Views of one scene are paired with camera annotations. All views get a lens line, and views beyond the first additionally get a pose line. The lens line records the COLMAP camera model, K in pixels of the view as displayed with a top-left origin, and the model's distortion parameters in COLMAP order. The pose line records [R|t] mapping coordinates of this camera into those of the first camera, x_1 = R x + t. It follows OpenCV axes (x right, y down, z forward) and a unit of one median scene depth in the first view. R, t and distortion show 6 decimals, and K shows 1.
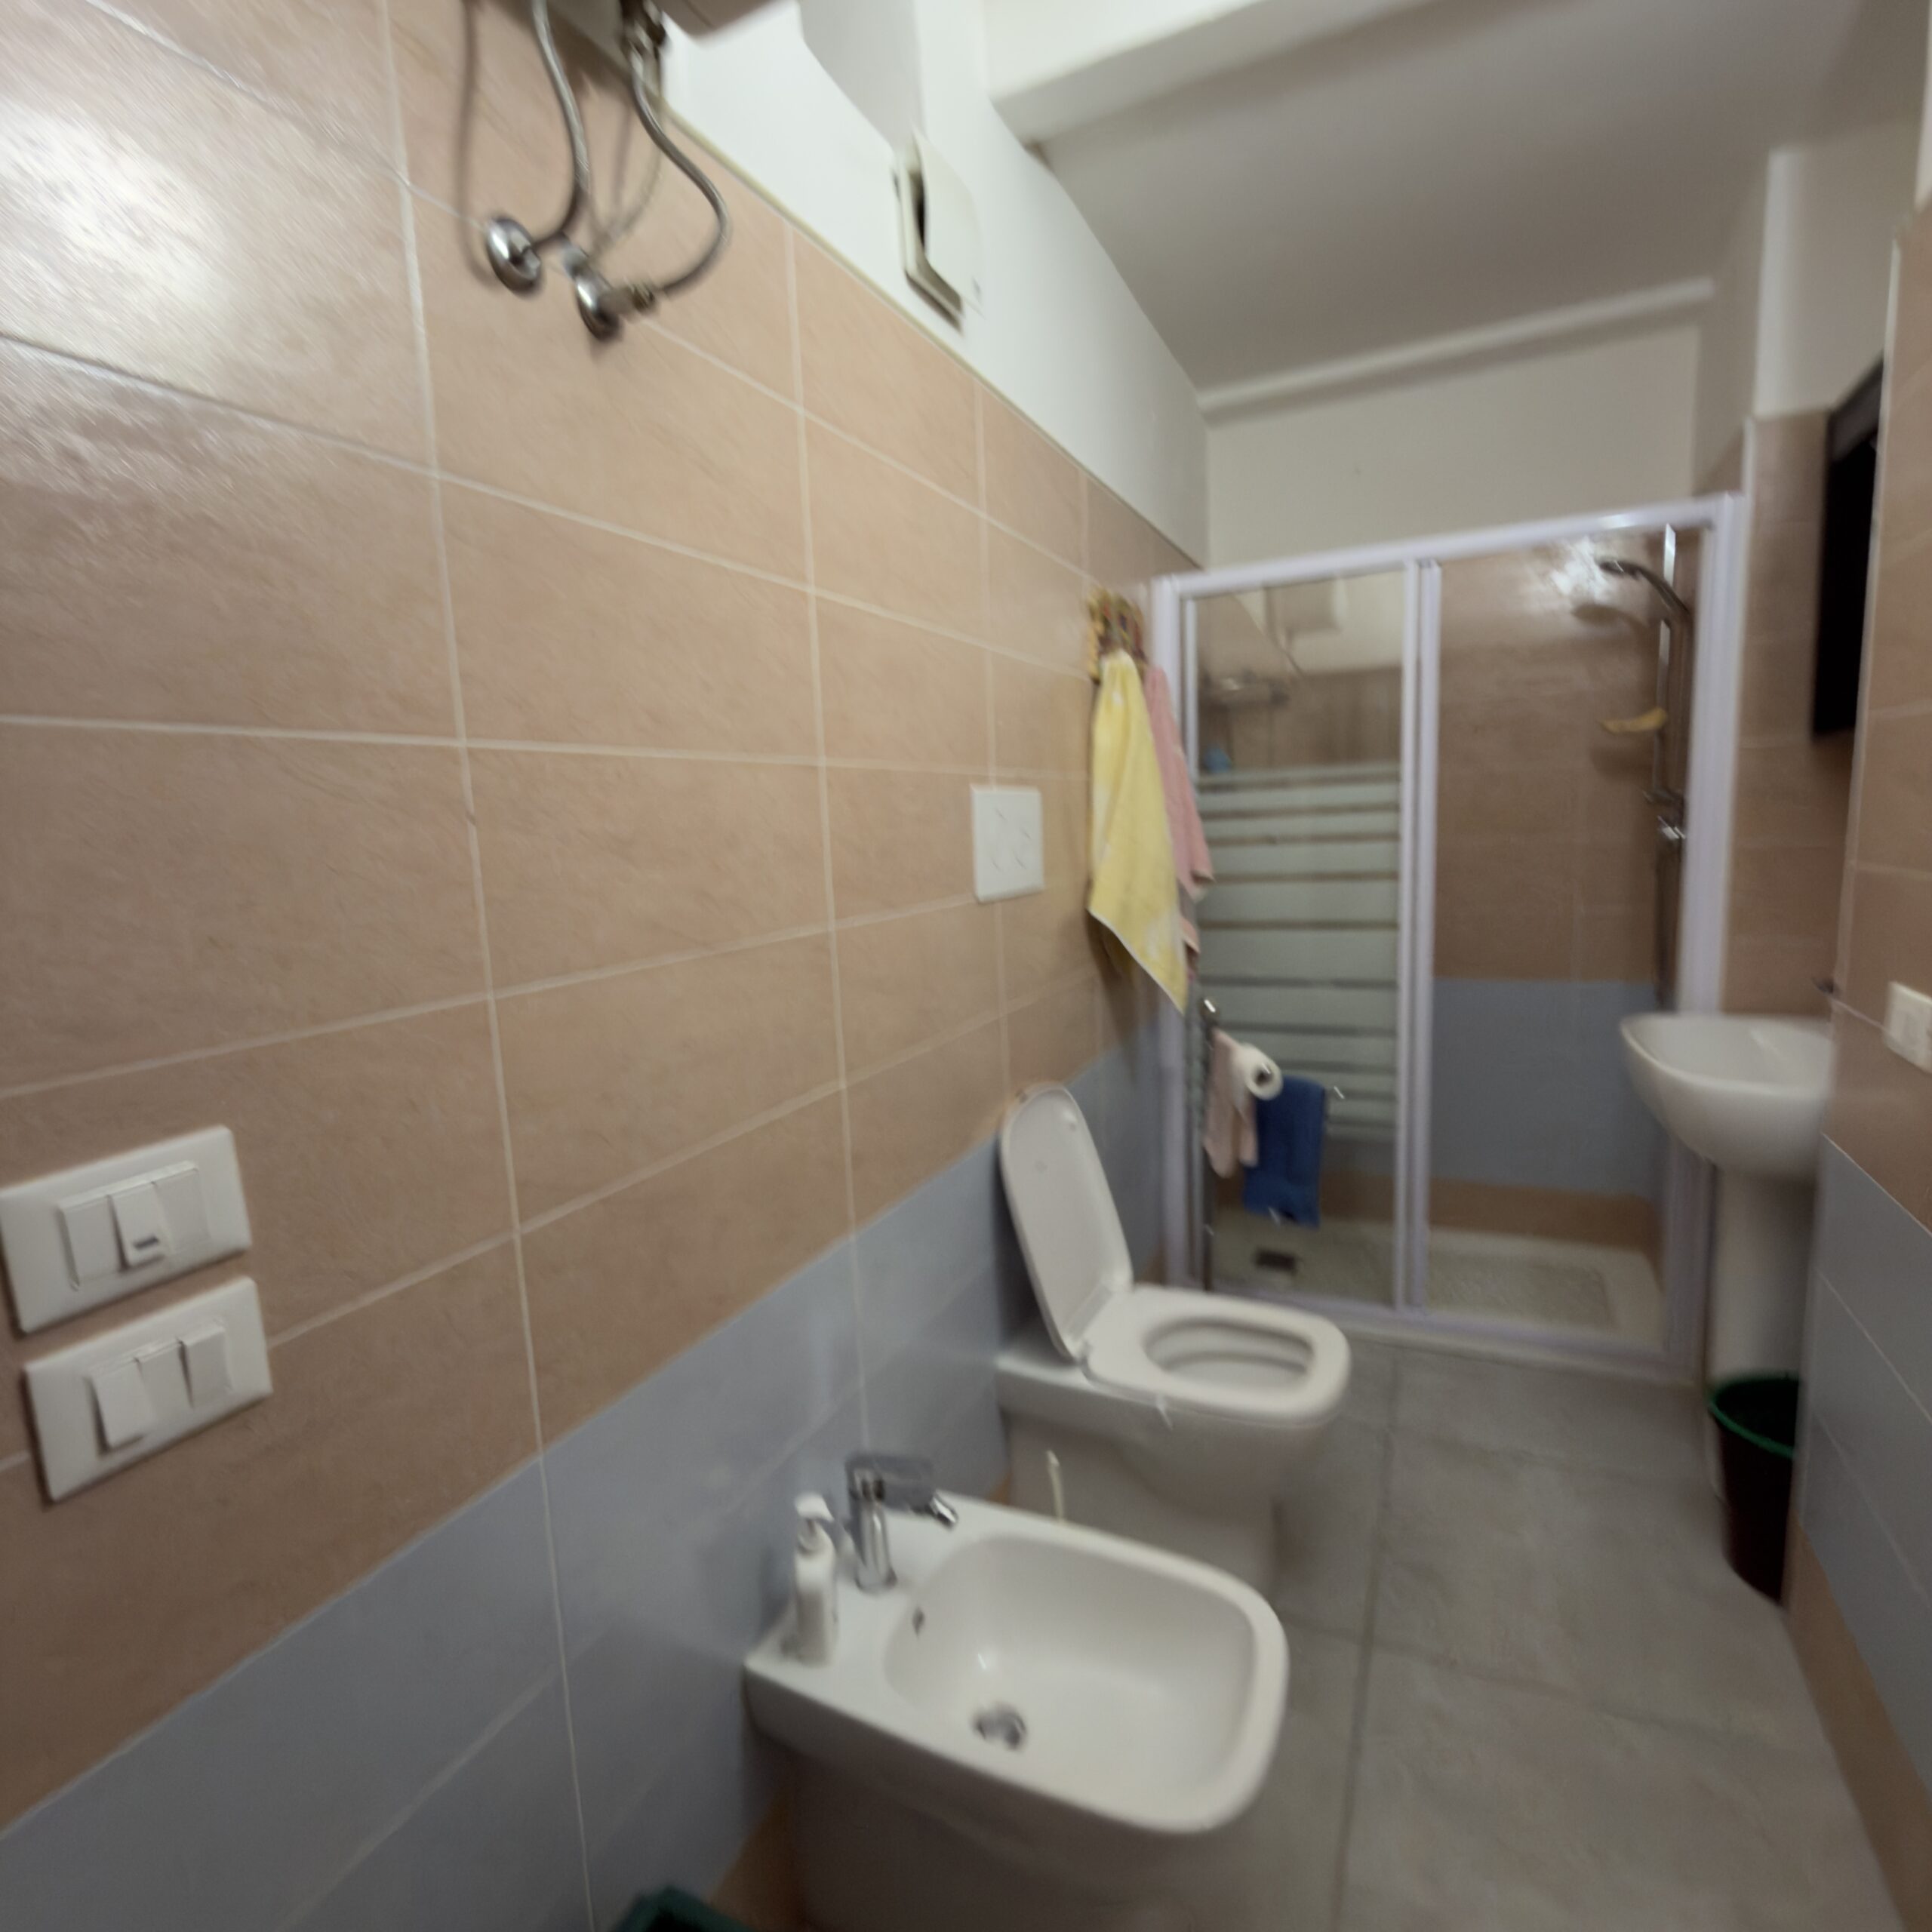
lens RADIAL K [[1028.5, 0, 974.7], [0, 1028.5, 959.5], [0, 0, 1]] dist [-0.000848, -0.000745]
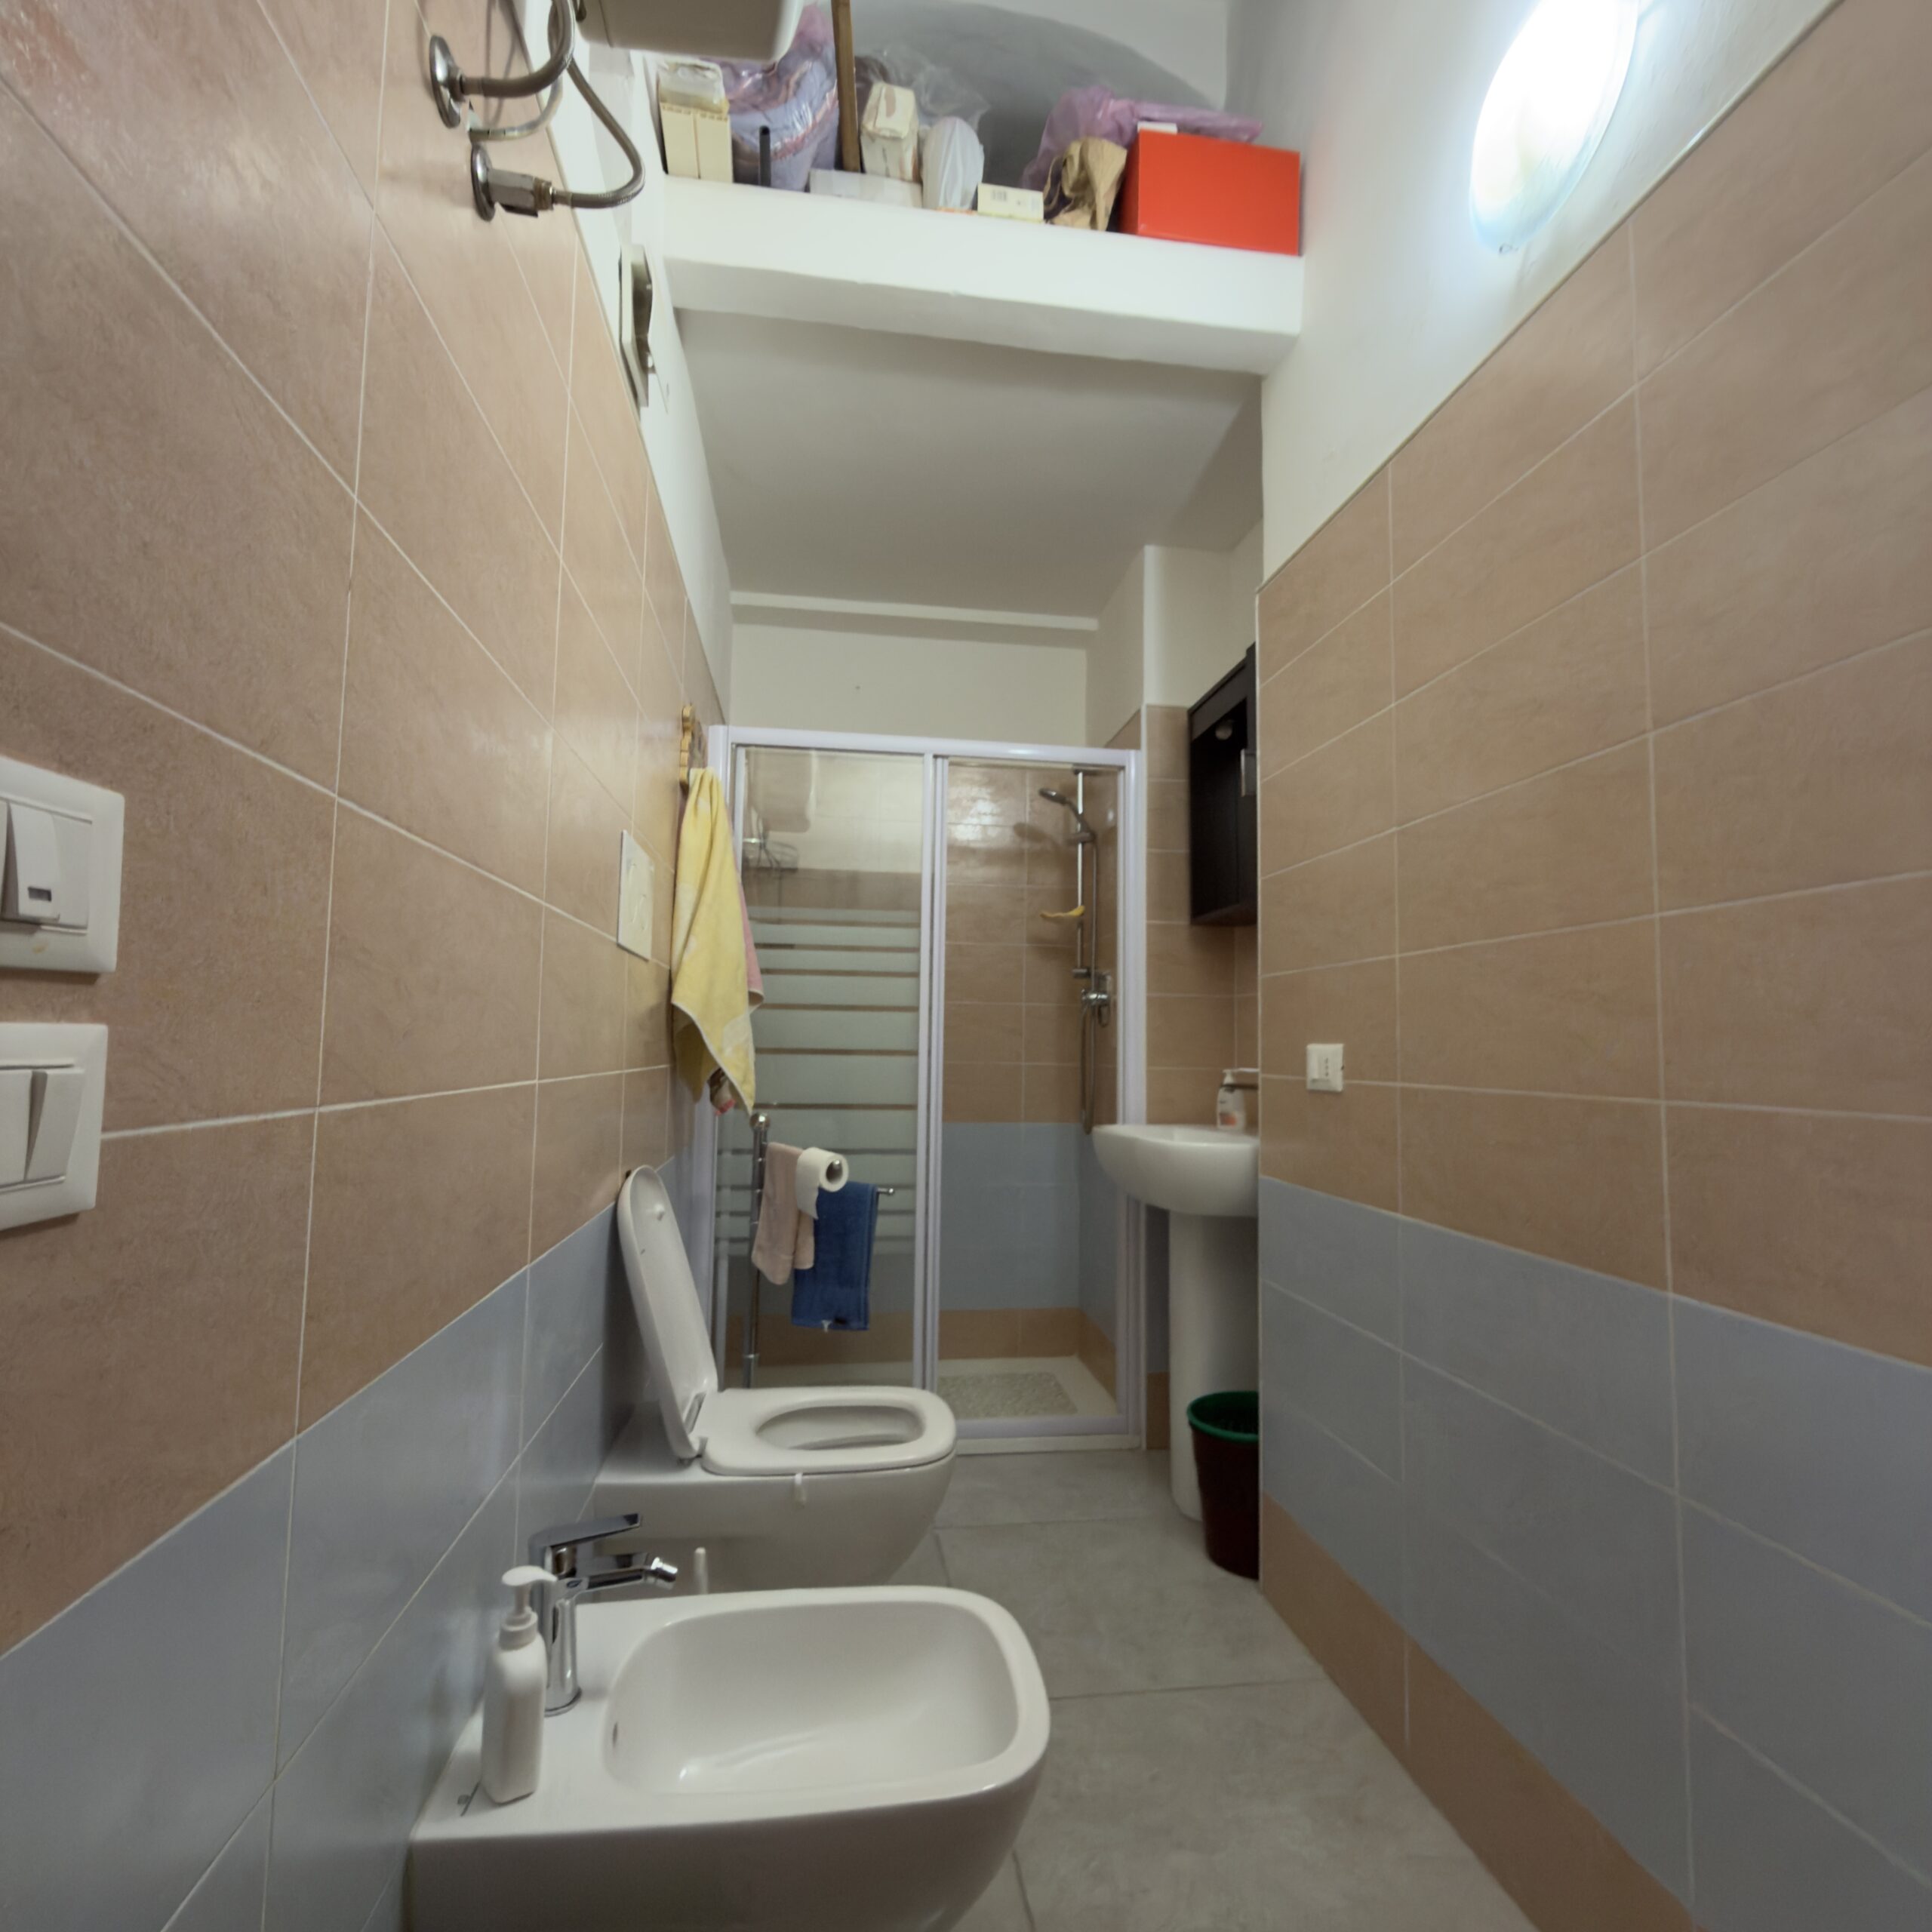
lens RADIAL K [[1028.5, 0, 969.6], [0, 1028.5, 969.1], [0, 0, 1]] dist [-0.000848, -0.000745]
pose [[0.830694, 0.101040, 0.547484, -0.207207], [0.022369, 0.976542, -0.214164, 0.147795], [-0.556280, 0.190152, 0.808947, 0.046466]]
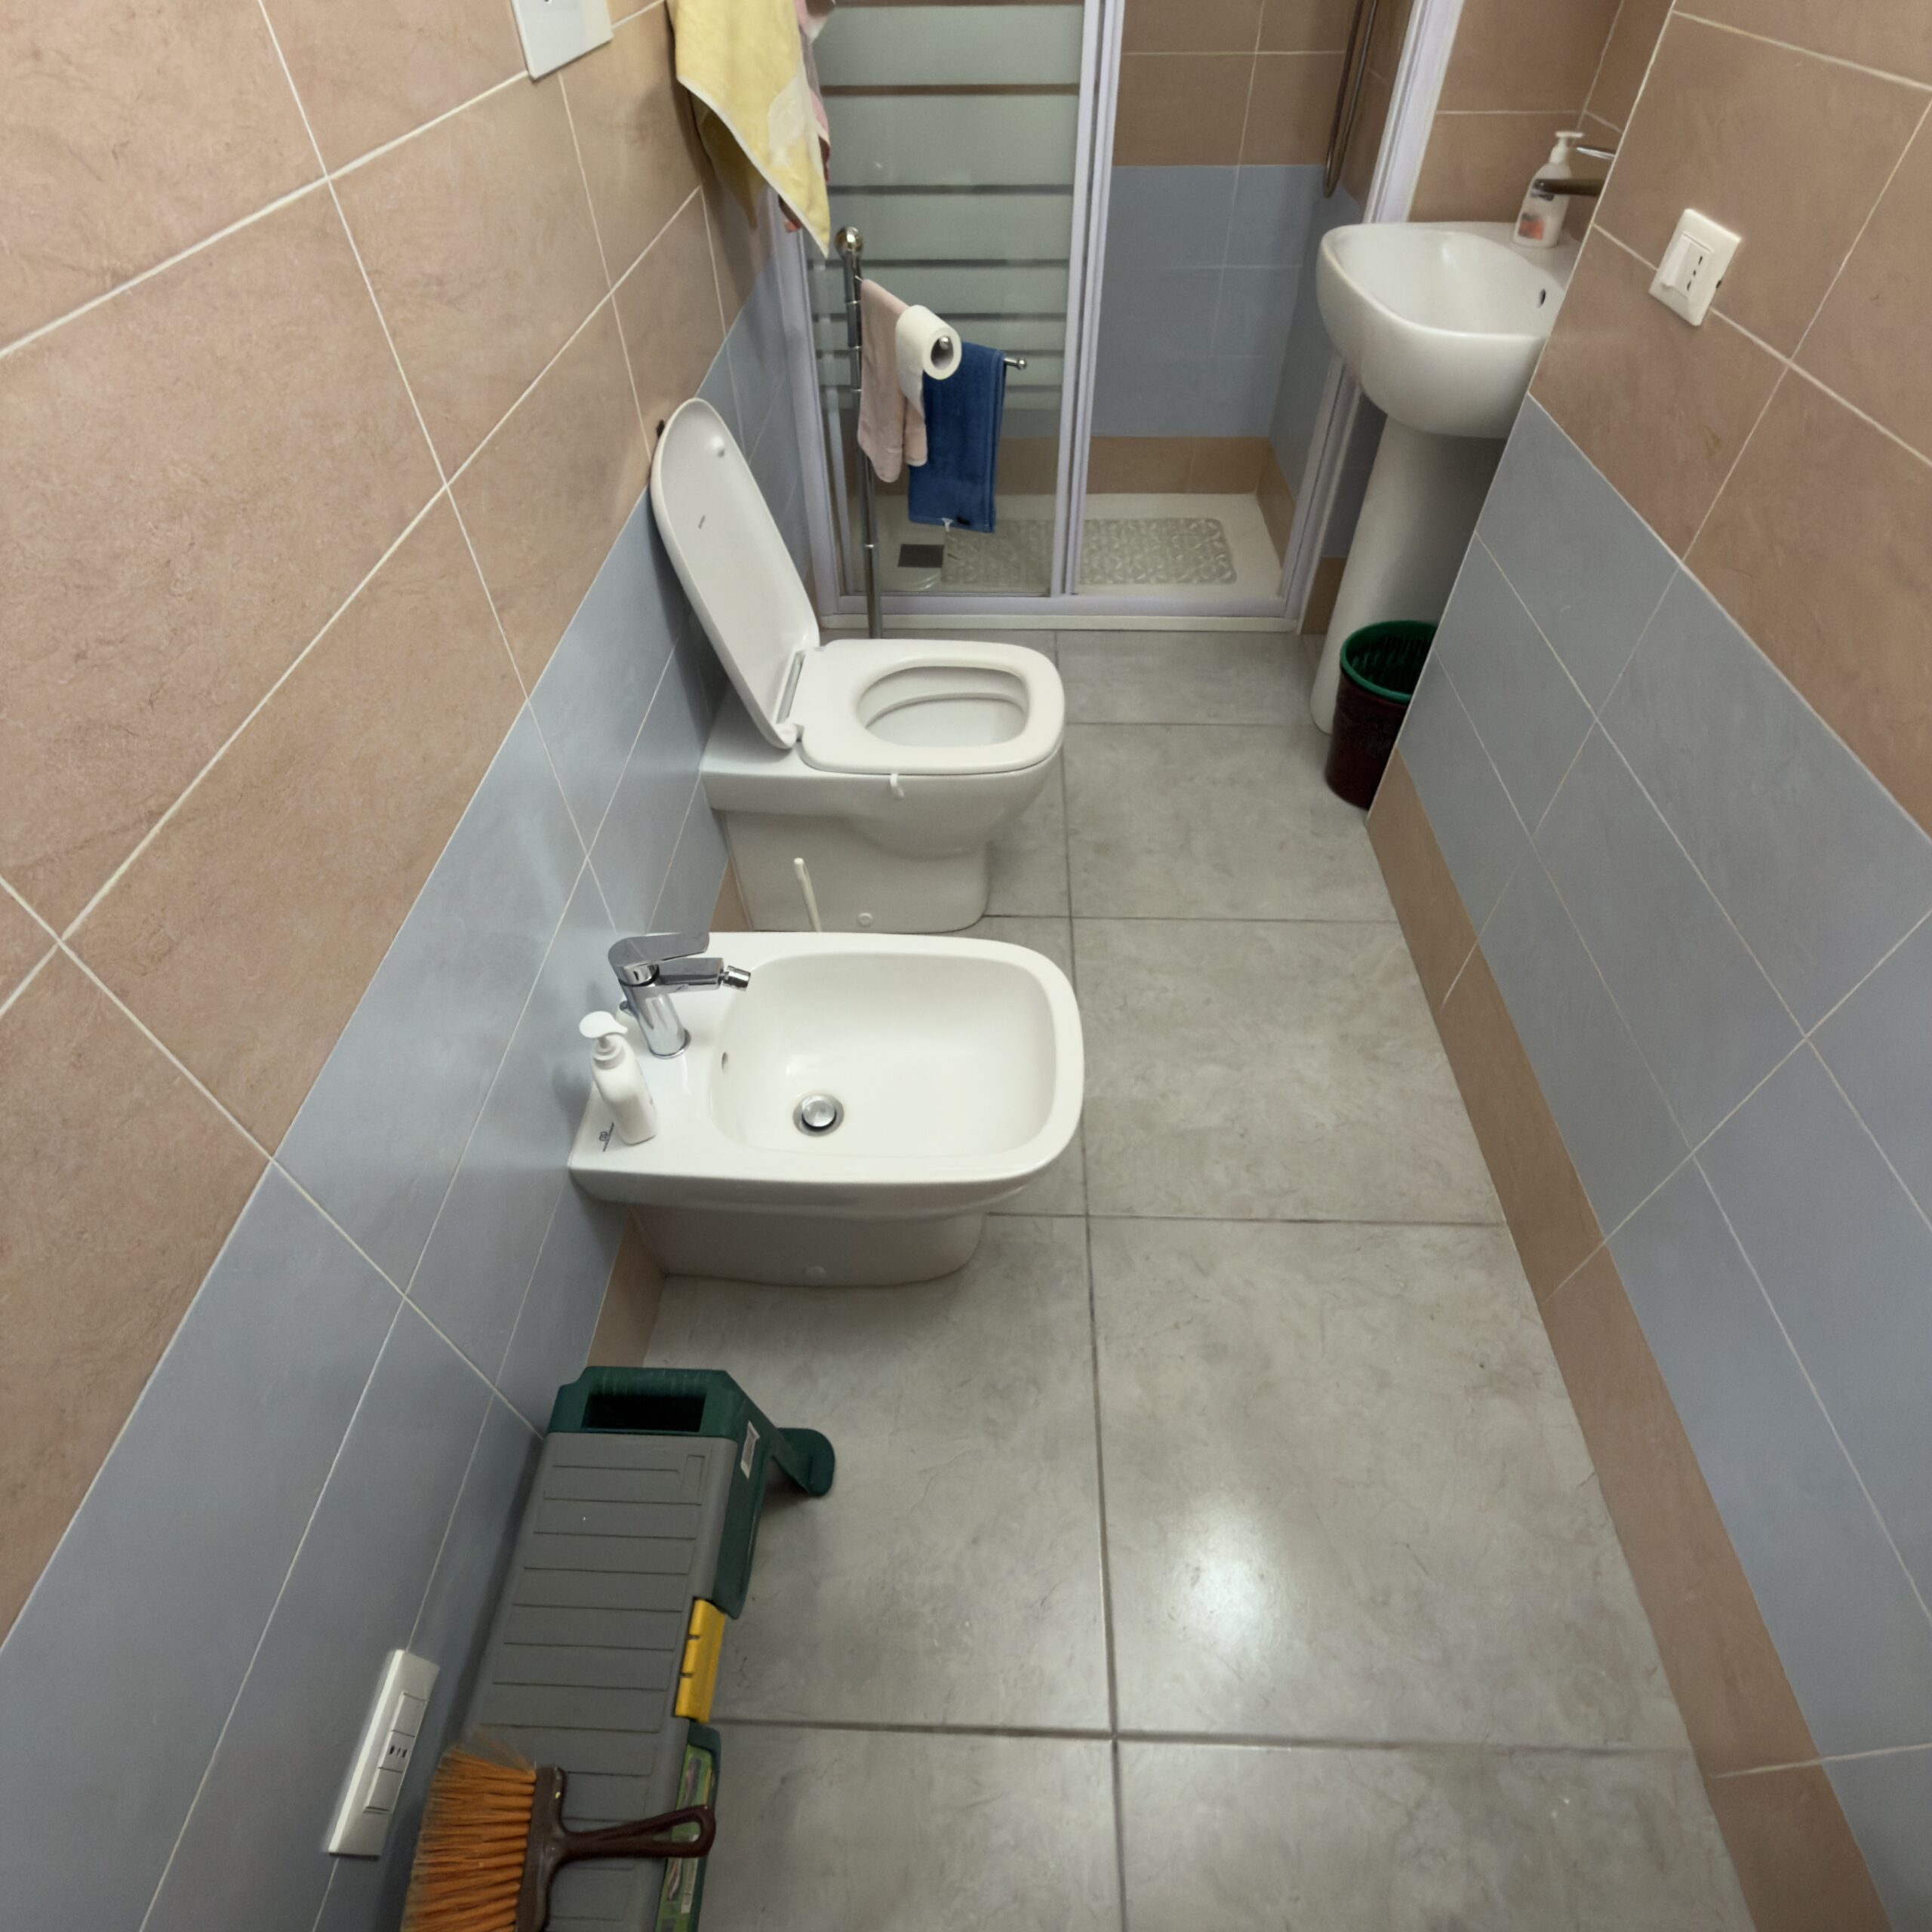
lens RADIAL K [[1028.5, 0, 968.1], [0, 1028.5, 961.9], [0, 0, 1]] dist [-0.000848, -0.000745]
pose [[0.915481, -0.272083, 0.296421, -0.067505], [0.017819, 0.763397, 0.645684, -0.039741], [-0.401966, -0.585830, 0.703723, 0.169883]]
